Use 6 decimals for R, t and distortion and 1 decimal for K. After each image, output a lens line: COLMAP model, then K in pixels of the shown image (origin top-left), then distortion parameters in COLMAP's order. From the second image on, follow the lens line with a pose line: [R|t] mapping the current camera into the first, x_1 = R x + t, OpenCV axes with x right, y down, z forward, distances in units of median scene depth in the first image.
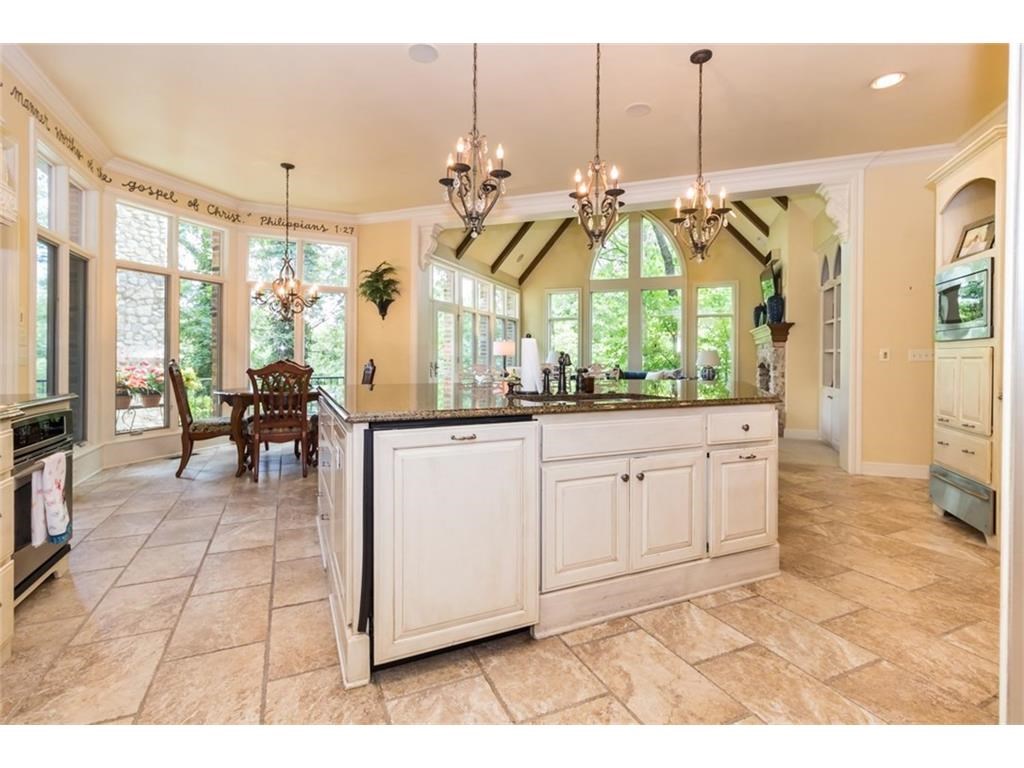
lens RADIAL K [[467.8, 0, 512.0], [0, 467.8, 384.0], [0, 0, 1]] dist [-0.002238, -0.000496]
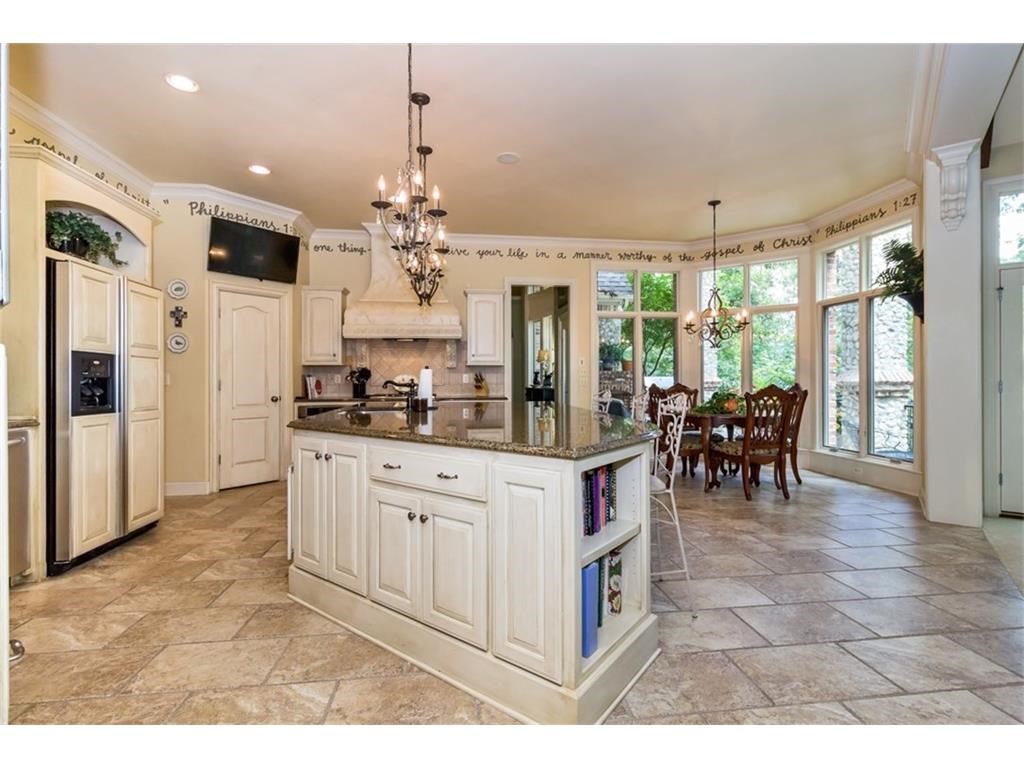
lens RADIAL K [[493.0, 0, 504.8], [0, 493.0, 380.2], [0, 0, 1]] dist [-0.000418, -0.000299]
pose [[-0.295506, -0.005199, -0.955327, 0.743005], [-0.046923, 0.998857, 0.009079, -0.046947], [0.954188, 0.047510, -0.295412, 0.886803]]
